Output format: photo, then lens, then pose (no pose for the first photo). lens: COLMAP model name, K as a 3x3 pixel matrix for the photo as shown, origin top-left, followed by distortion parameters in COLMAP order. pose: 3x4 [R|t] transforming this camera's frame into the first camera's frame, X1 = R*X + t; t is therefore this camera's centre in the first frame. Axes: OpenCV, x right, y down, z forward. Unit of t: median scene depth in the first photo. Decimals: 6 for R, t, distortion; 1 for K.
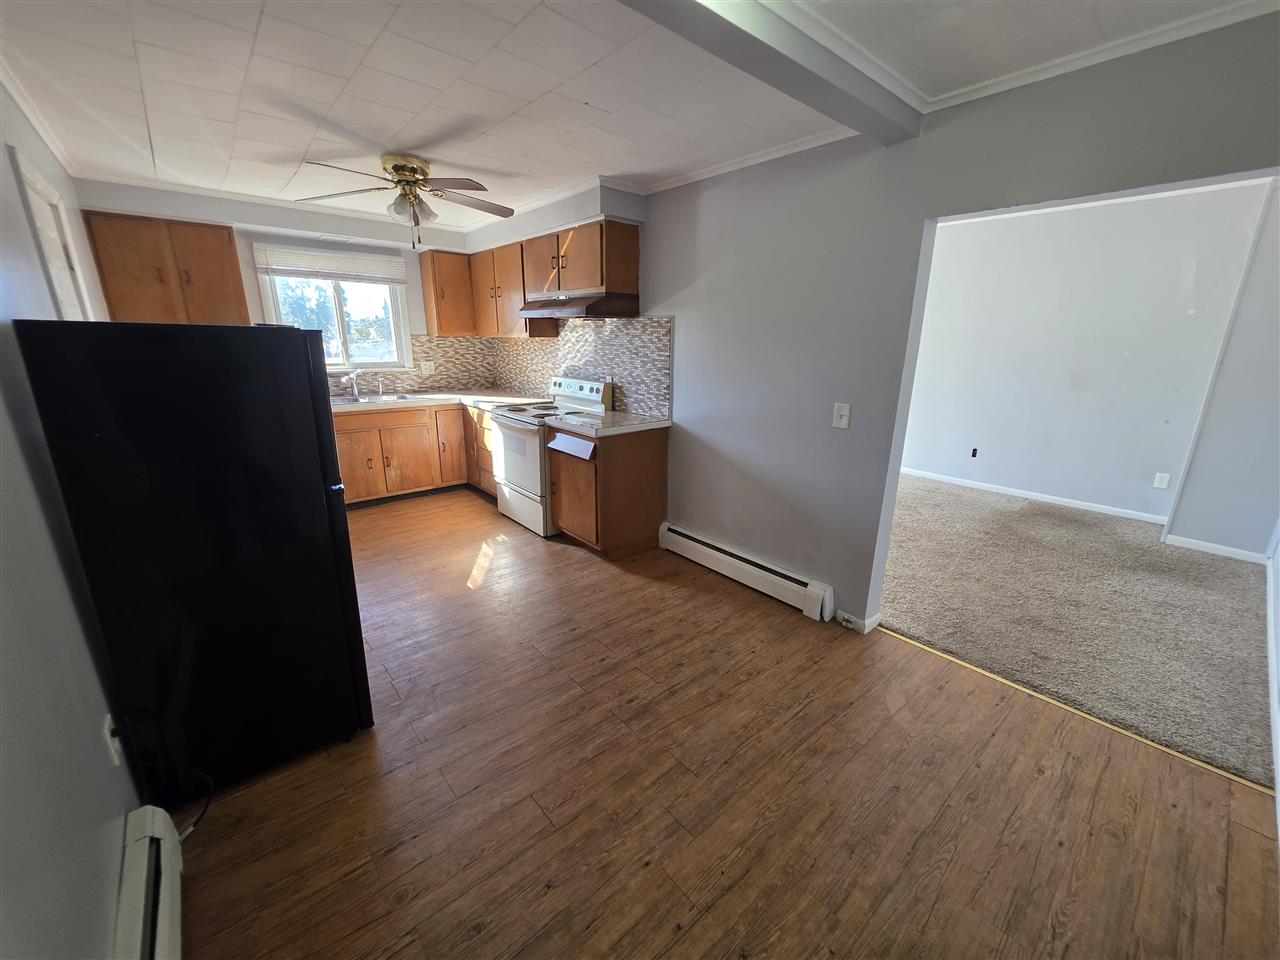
lens RADIAL K [[510.7, 0, 640.0], [0, 510.7, 480.0], [0, 0, 1]] dist [0.000580, -0.000012]
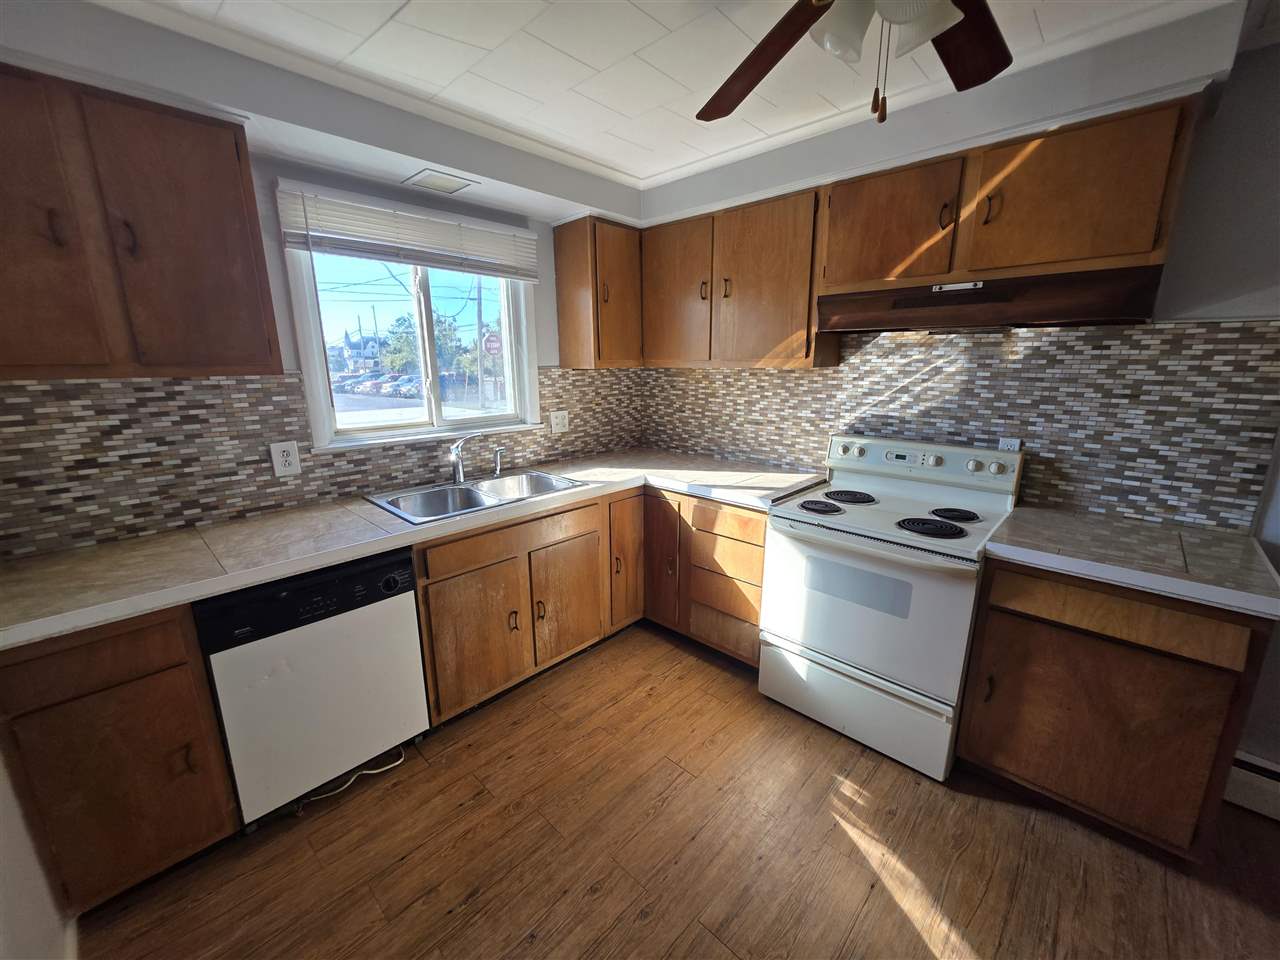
lens RADIAL K [[510.7, 0, 640.0], [0, 510.7, 480.0], [0, 0, 1]] dist [0.000580, -0.000012]
pose [[0.994743, -0.042668, 0.093090, -0.458319], [0.046692, 0.998048, -0.041479, -0.148953], [-0.091139, 0.045607, 0.994793, 0.492583]]
